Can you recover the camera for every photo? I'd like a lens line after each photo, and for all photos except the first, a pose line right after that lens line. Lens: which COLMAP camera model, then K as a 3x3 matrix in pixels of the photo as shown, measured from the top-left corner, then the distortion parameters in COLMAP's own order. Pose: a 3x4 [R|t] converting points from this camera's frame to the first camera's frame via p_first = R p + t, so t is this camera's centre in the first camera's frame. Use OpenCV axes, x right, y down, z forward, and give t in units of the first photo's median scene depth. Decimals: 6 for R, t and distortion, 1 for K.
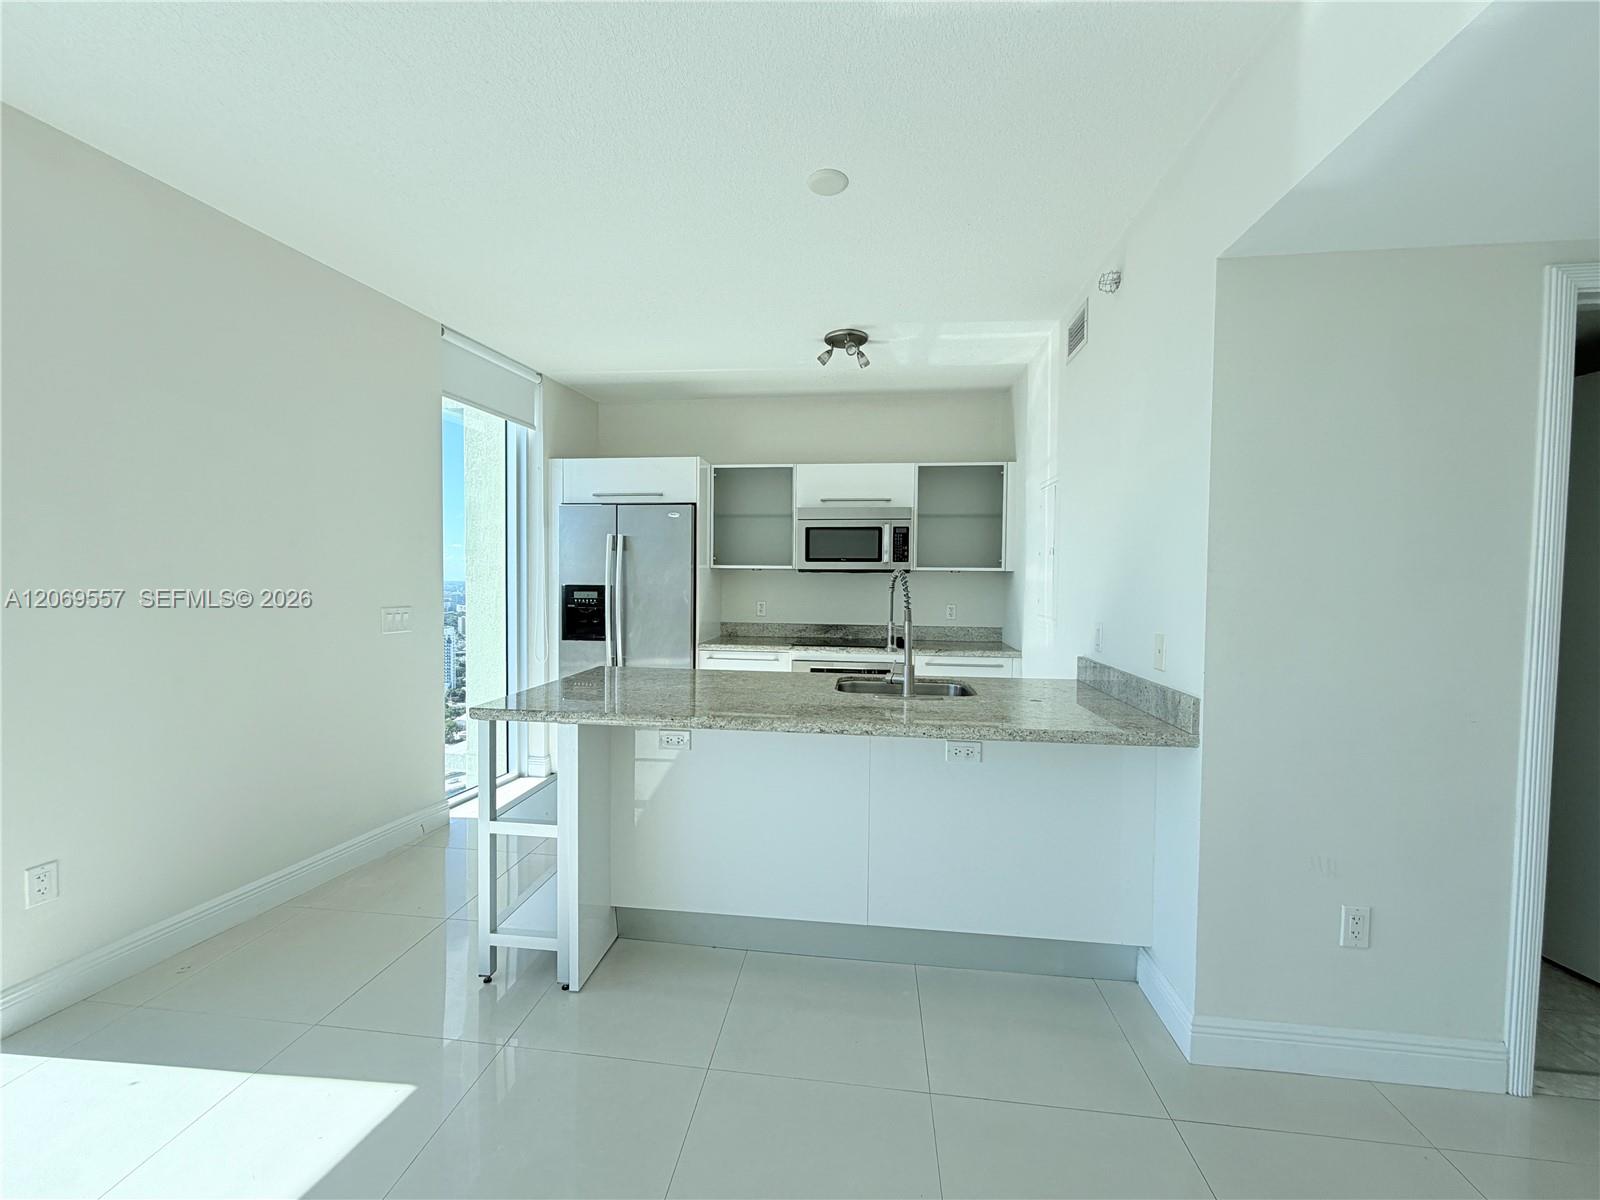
lens RADIAL K [[636.2, 0, 792.1], [0, 636.2, 601.6], [0, 0, 1]] dist [0.000686, -0.000079]
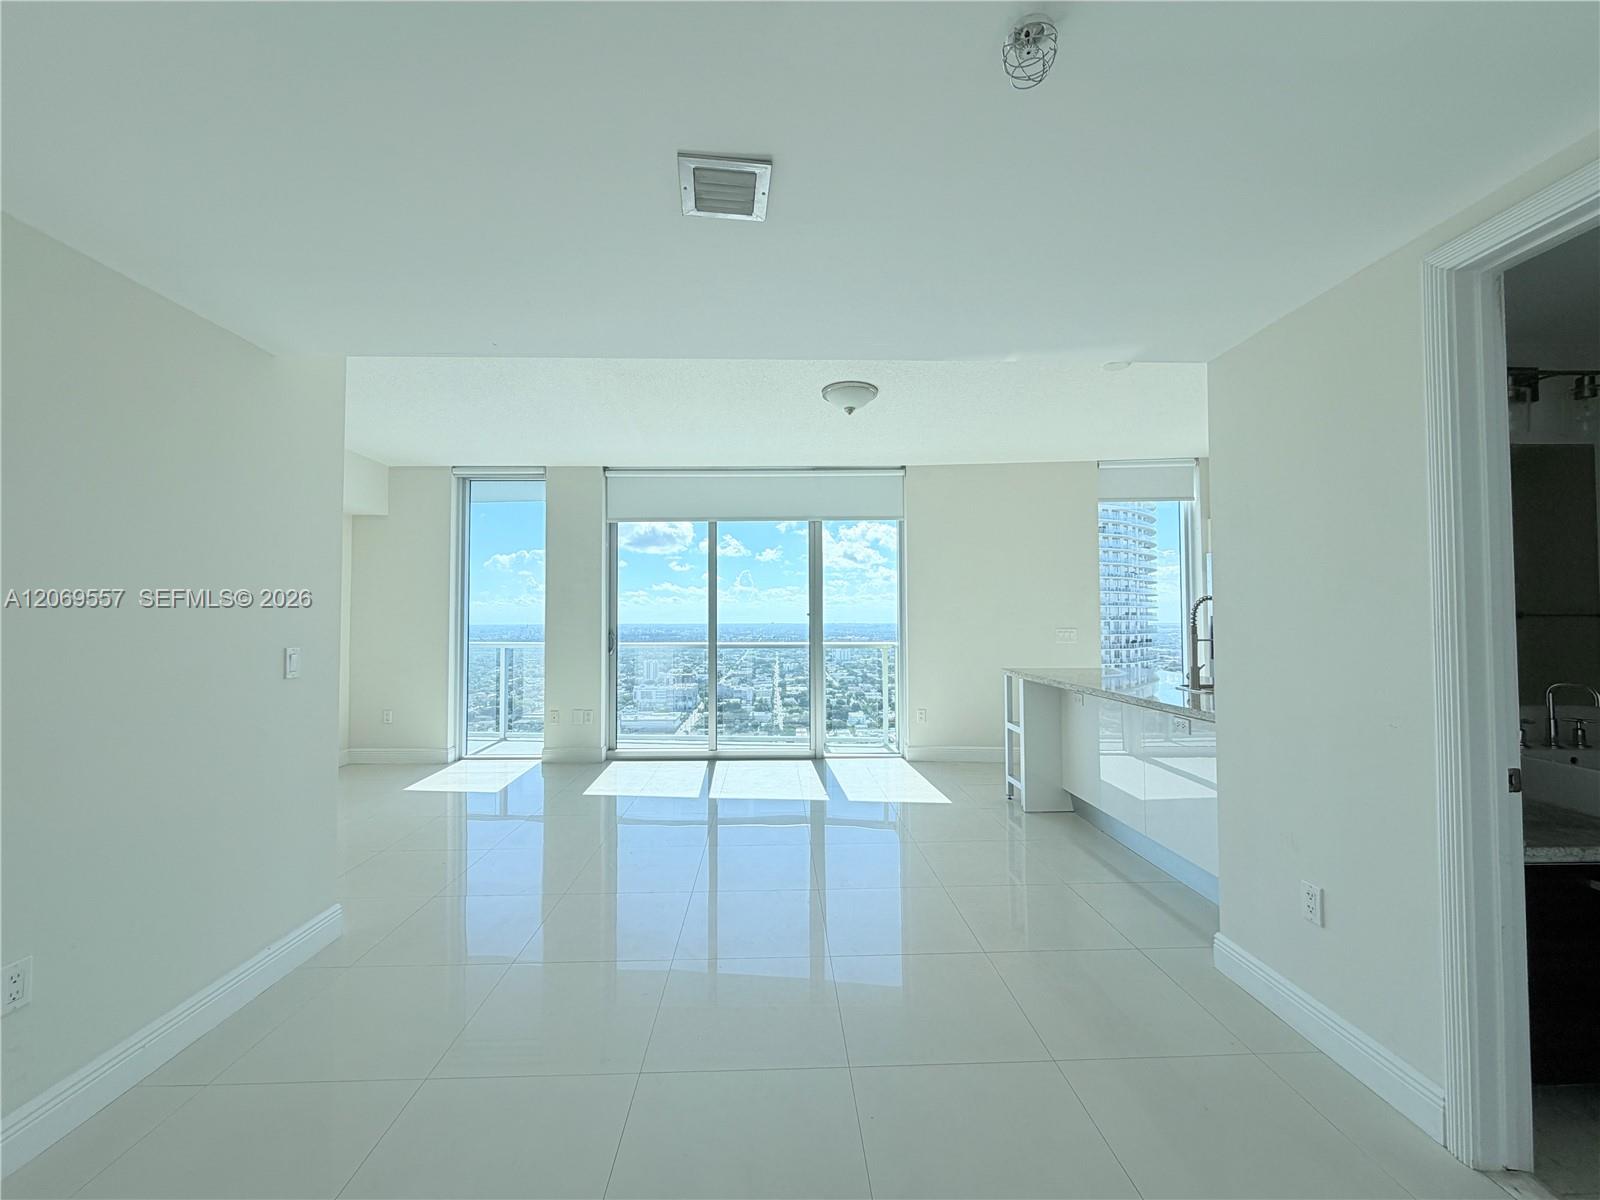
lens RADIAL K [[636.2, 0, 792.1], [0, 636.2, 601.6], [0, 0, 1]] dist [0.000686, -0.000079]
pose [[0.153129, -0.039188, -0.987429, 0.785633], [-0.030006, 0.998568, -0.044284, 0.027867], [0.987751, 0.036410, 0.151733, -0.032689]]
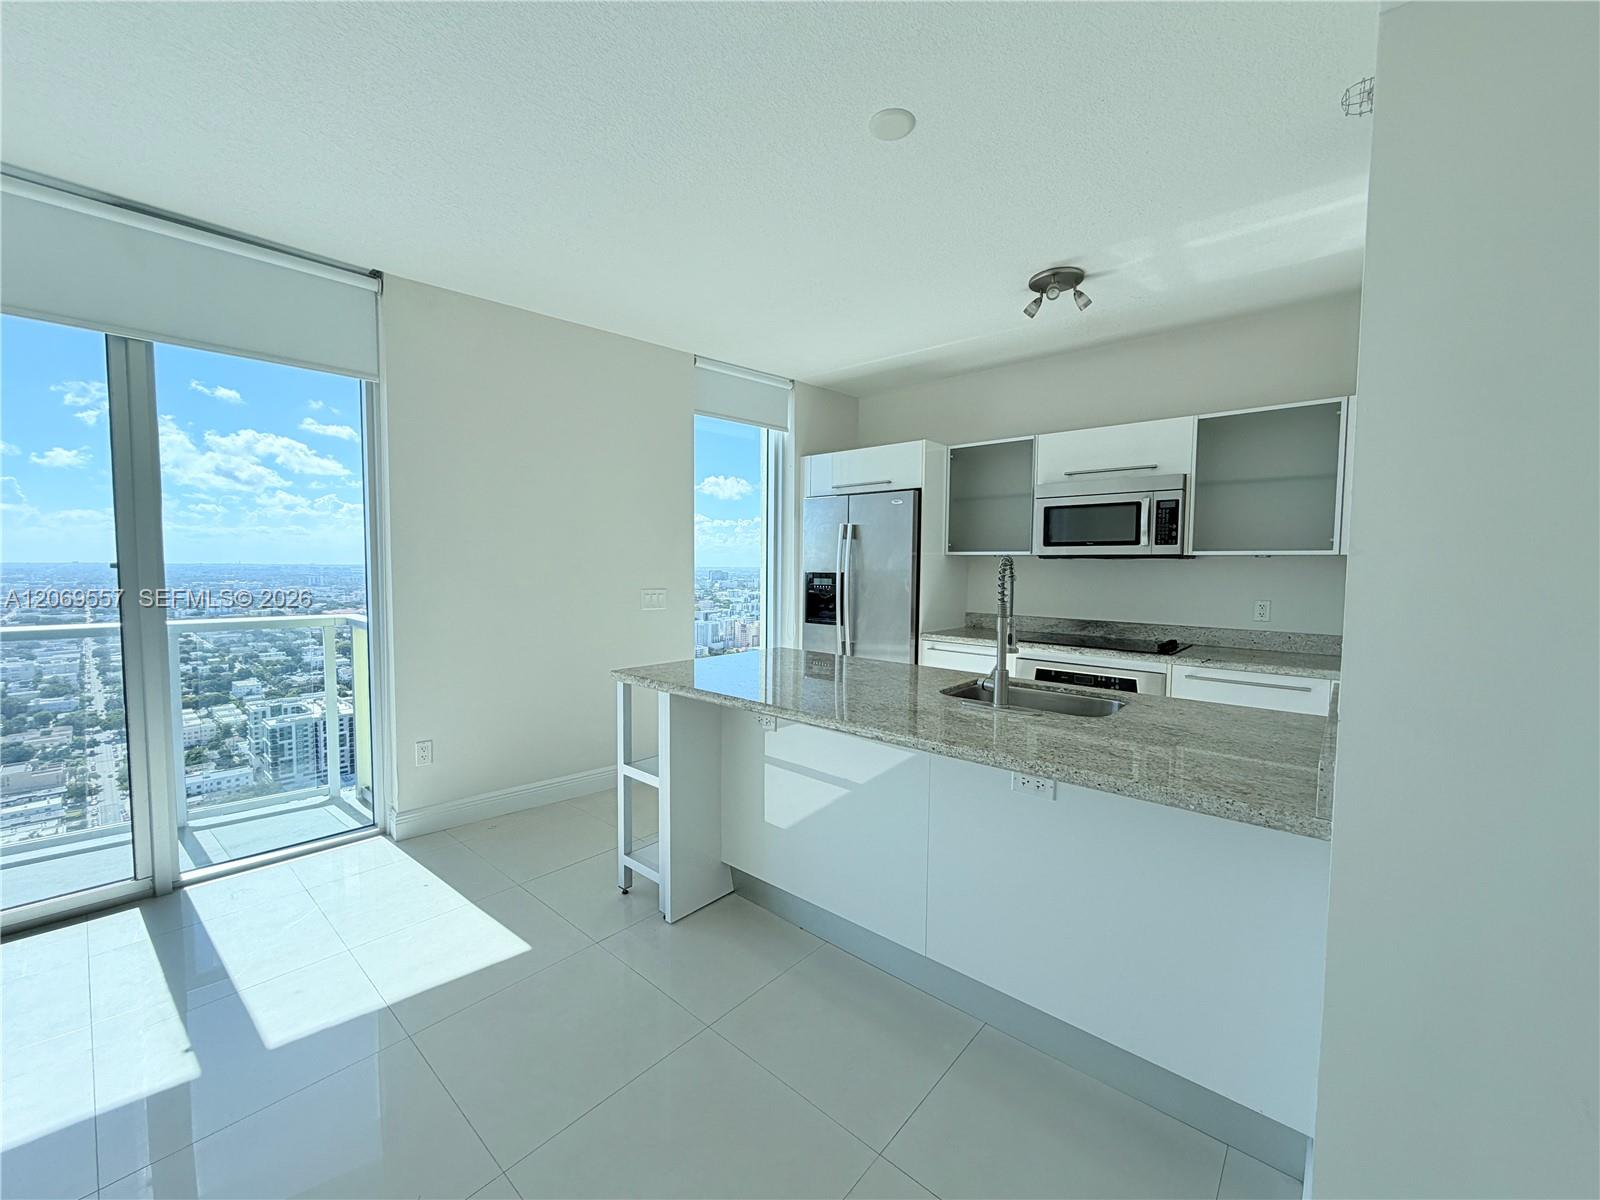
lens RADIAL K [[636.2, 0, 792.1], [0, 636.2, 601.6], [0, 0, 1]] dist [0.000686, -0.000079]
pose [[0.823166, 0.030350, -0.566989, 0.240189], [-0.019469, 0.999492, 0.025237, -0.002854], [0.567467, -0.009735, 0.823339, 0.089067]]
